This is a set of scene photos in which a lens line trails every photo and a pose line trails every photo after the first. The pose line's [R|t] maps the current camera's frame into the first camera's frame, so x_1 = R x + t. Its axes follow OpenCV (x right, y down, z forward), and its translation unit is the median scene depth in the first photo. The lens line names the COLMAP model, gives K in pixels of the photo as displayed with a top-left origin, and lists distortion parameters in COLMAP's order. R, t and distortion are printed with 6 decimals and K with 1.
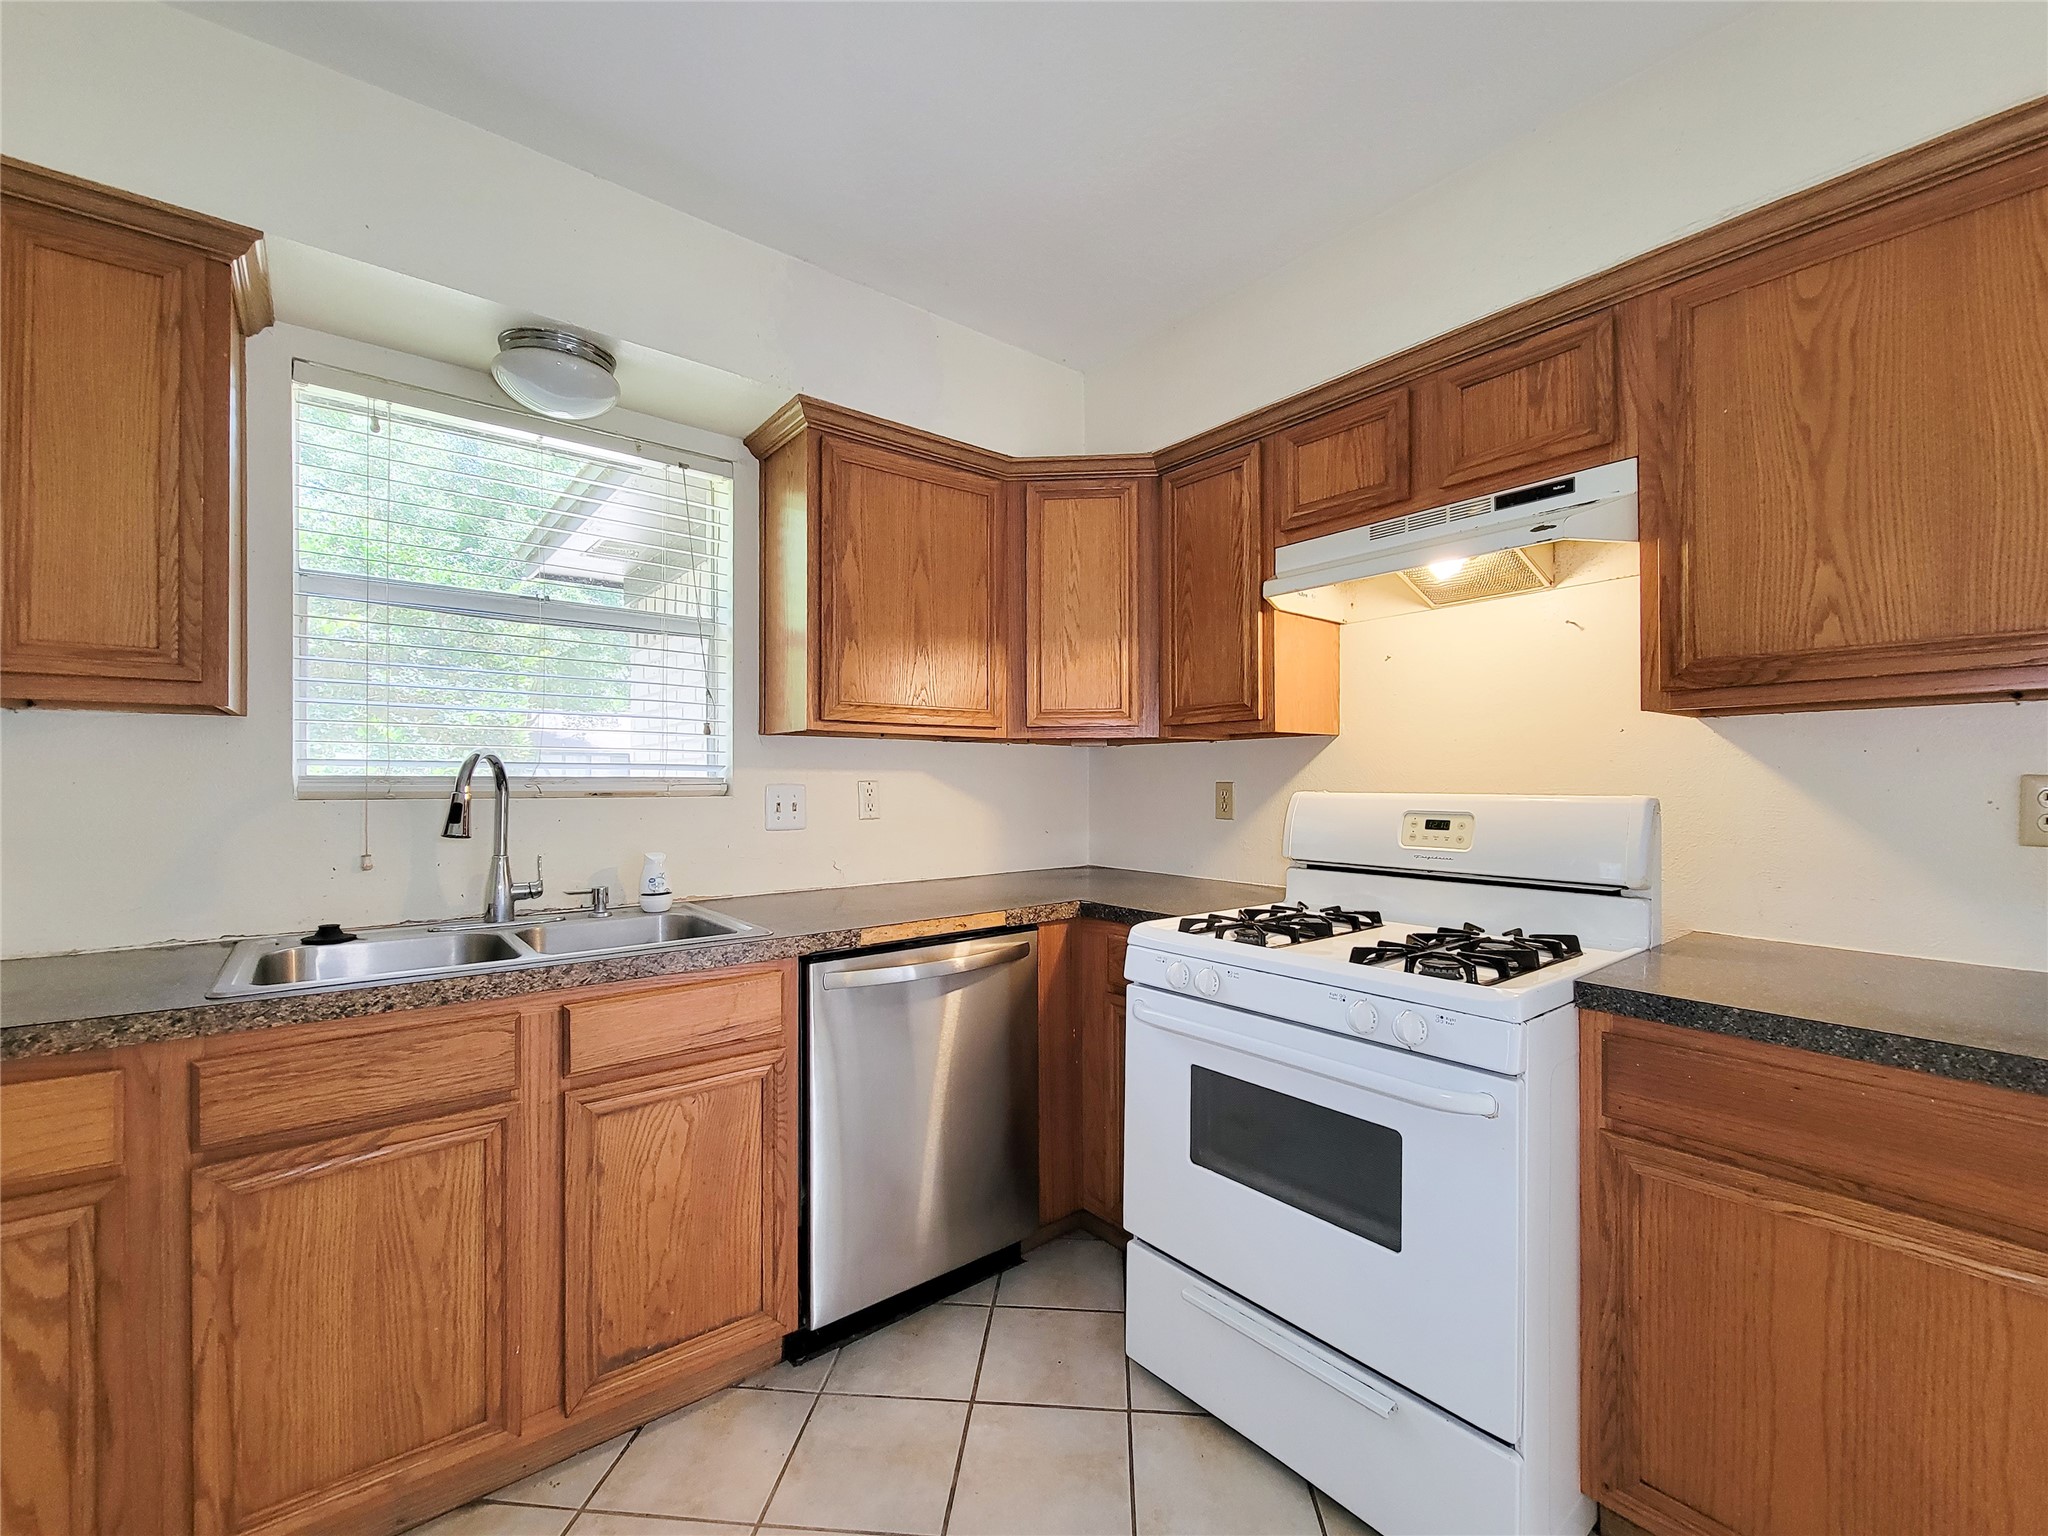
lens RADIAL K [[839.3, 0, 1018.9], [0, 839.3, 774.4], [0, 0, 1]] dist [0.008198, -0.005316]
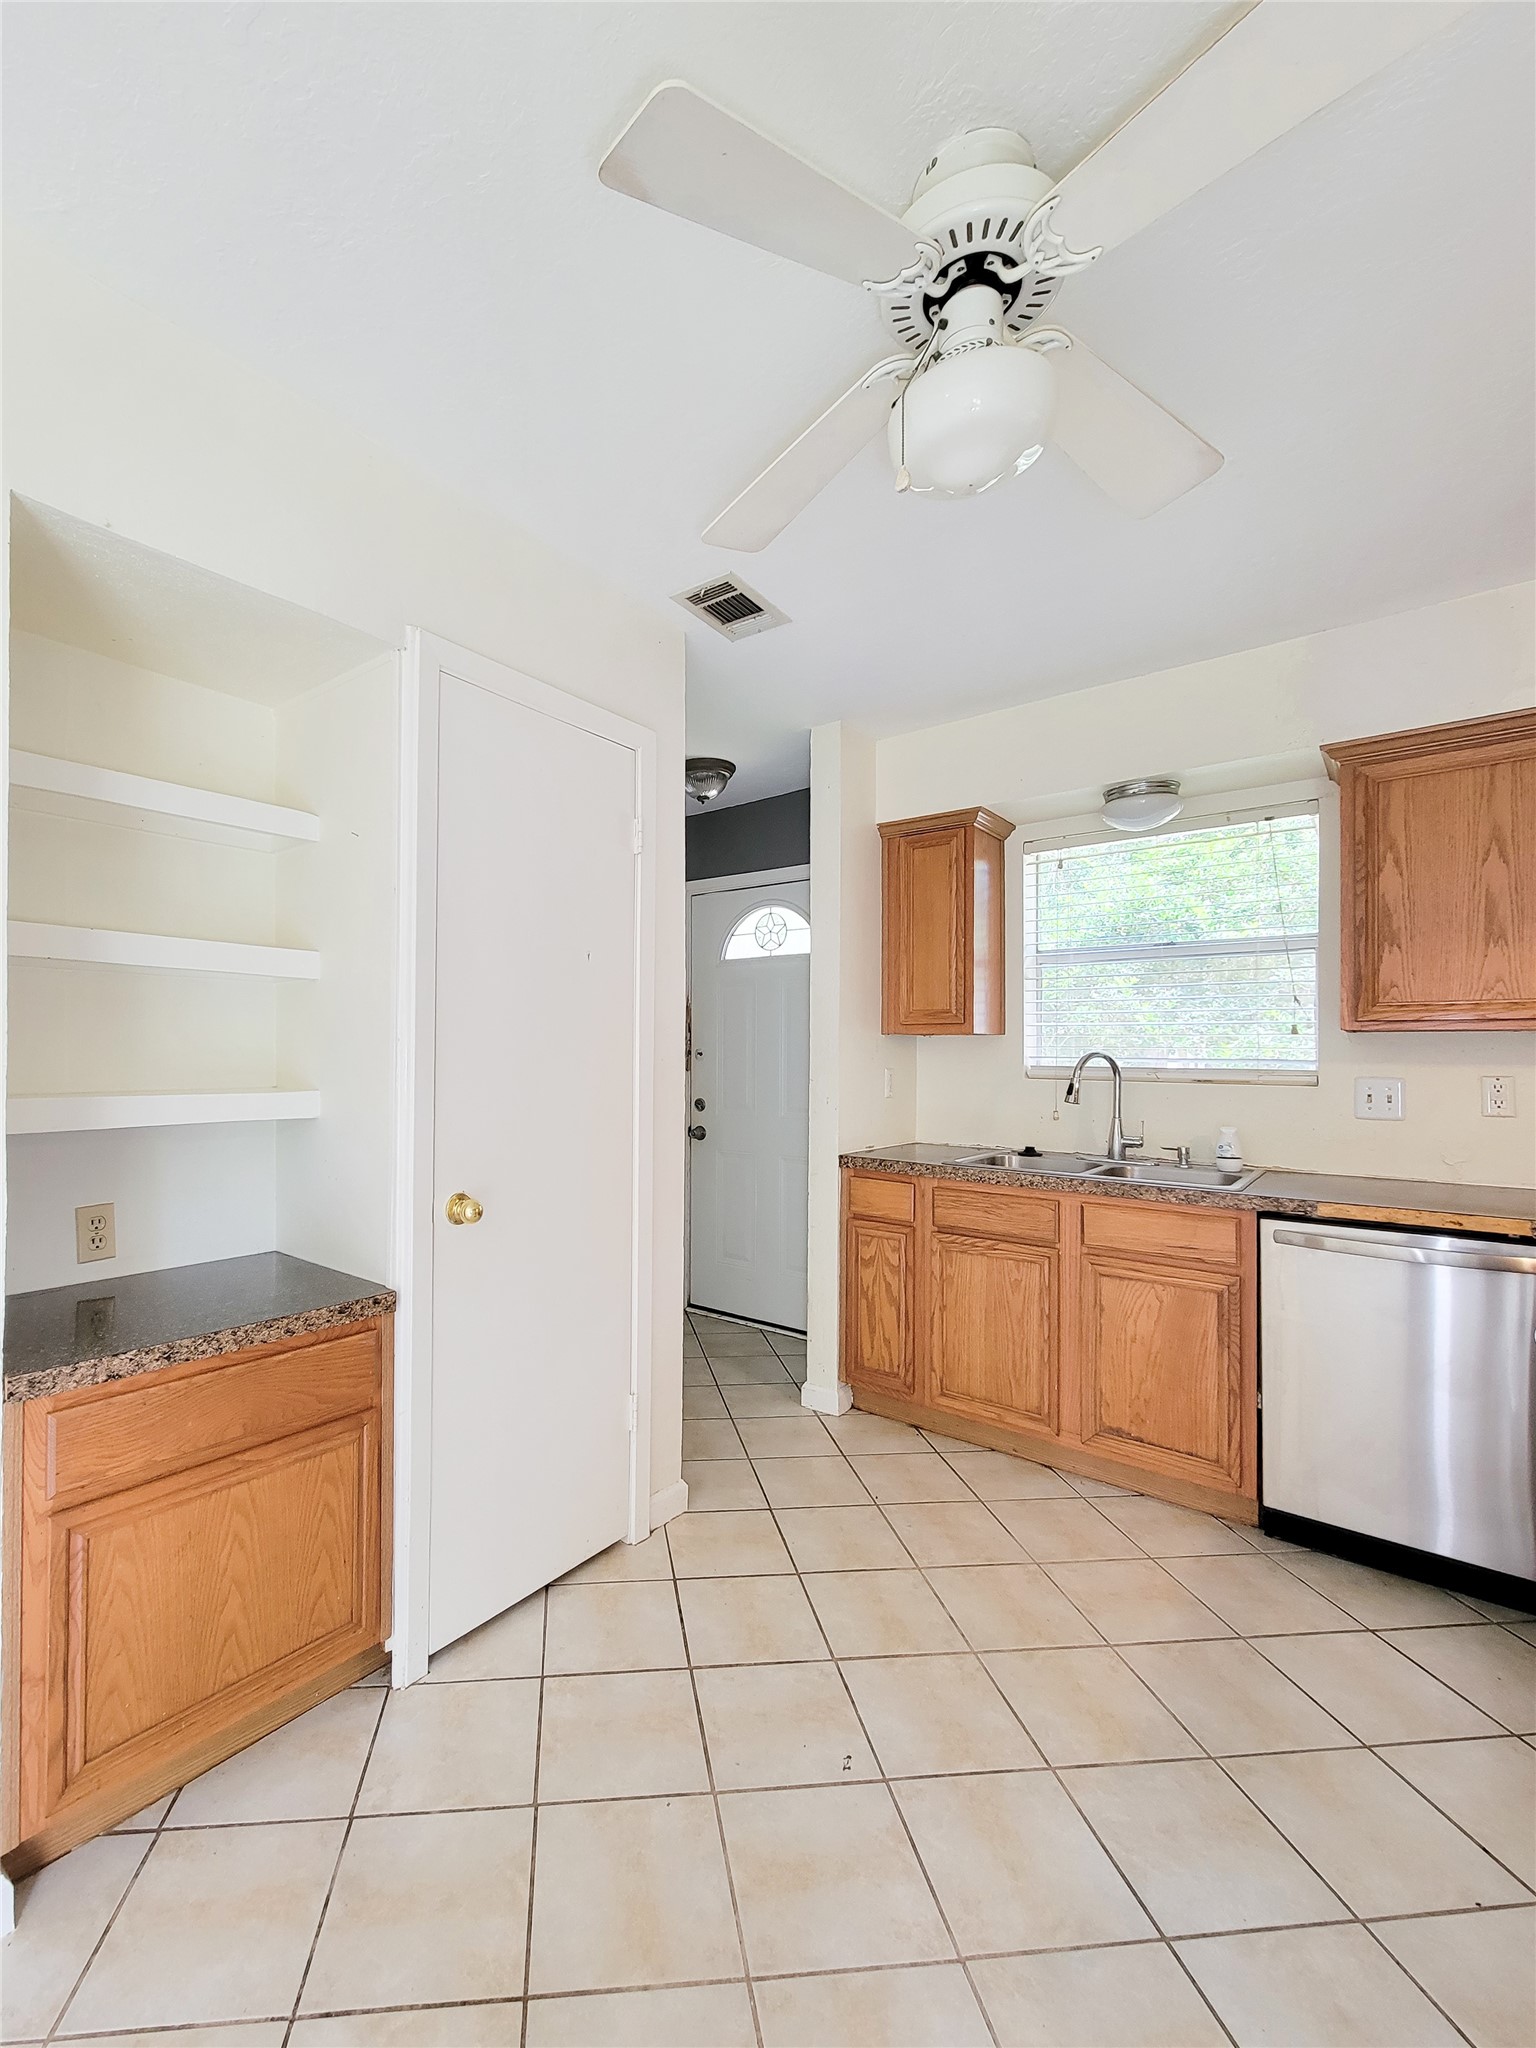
lens RADIAL K [[839.3, 0, 750.7], [0, 839.3, 1038.1], [0, 0, 1]] dist [0.008198, -0.005316]
pose [[0.283518, -0.014214, -0.958862, 0.742753], [-0.001536, 0.999882, -0.015276, -0.028911], [0.958966, 0.005803, 0.283463, -0.111298]]
